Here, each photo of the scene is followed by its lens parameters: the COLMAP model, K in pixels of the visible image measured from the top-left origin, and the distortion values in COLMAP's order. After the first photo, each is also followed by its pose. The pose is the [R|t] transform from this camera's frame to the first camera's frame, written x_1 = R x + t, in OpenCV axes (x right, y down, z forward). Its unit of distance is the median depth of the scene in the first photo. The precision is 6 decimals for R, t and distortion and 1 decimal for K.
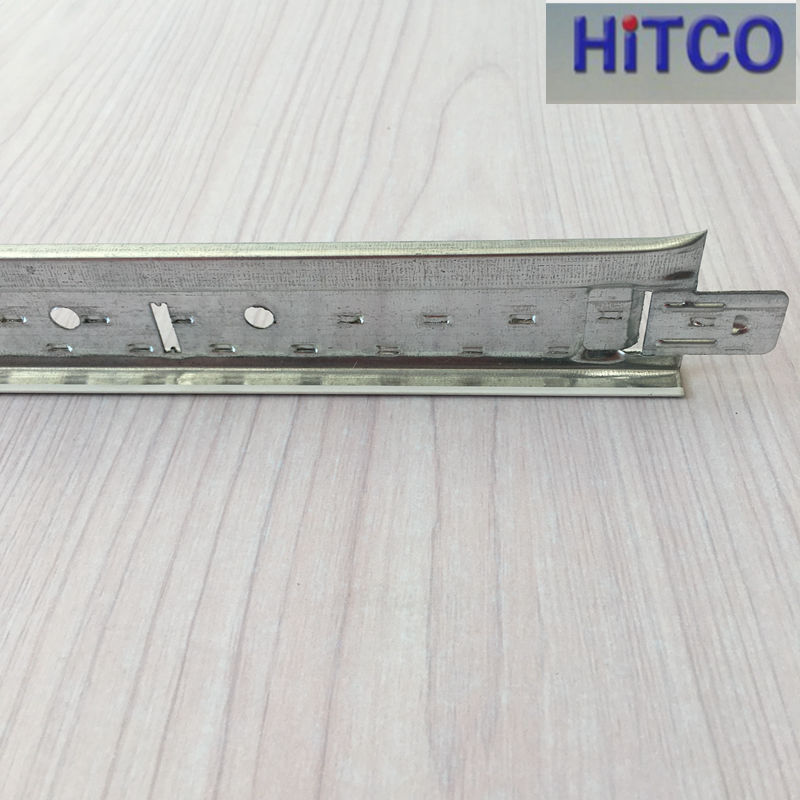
lens RADIAL K [[934.7, 0, 404.4], [0, 934.7, 395.0], [0, 0, 1]] dist [0.078490, -0.138984]
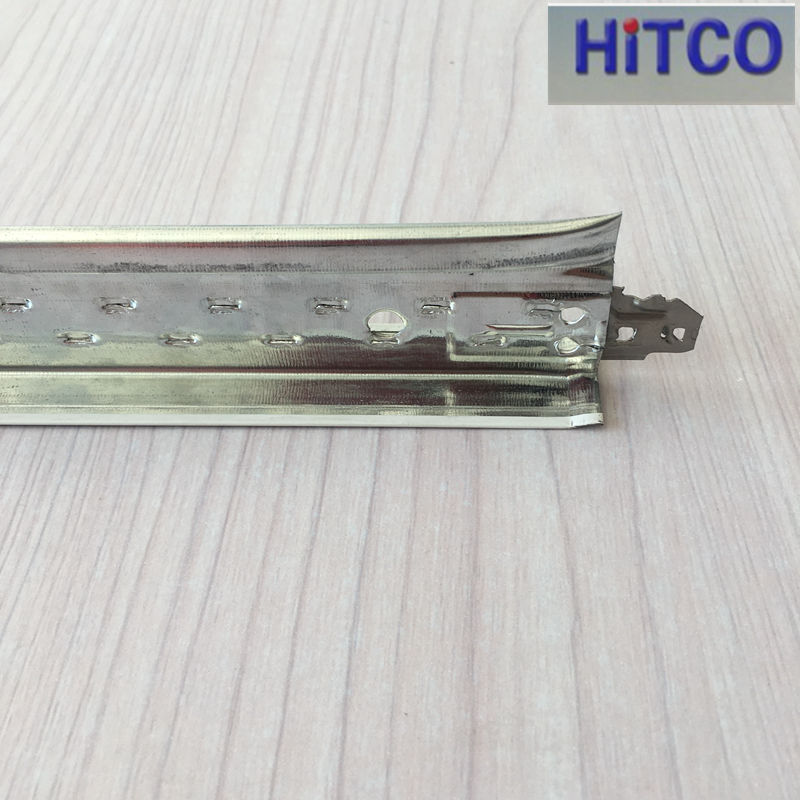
lens RADIAL K [[934.7, 0, 404.4], [0, 934.7, 395.0], [0, 0, 1]] dist [0.078490, -0.138984]
pose [[0.999897, -0.010157, 0.010153, -0.114817], [0.009006, 0.994159, 0.107546, -0.137901], [-0.011186, -0.107444, 0.994148, 0.246591]]
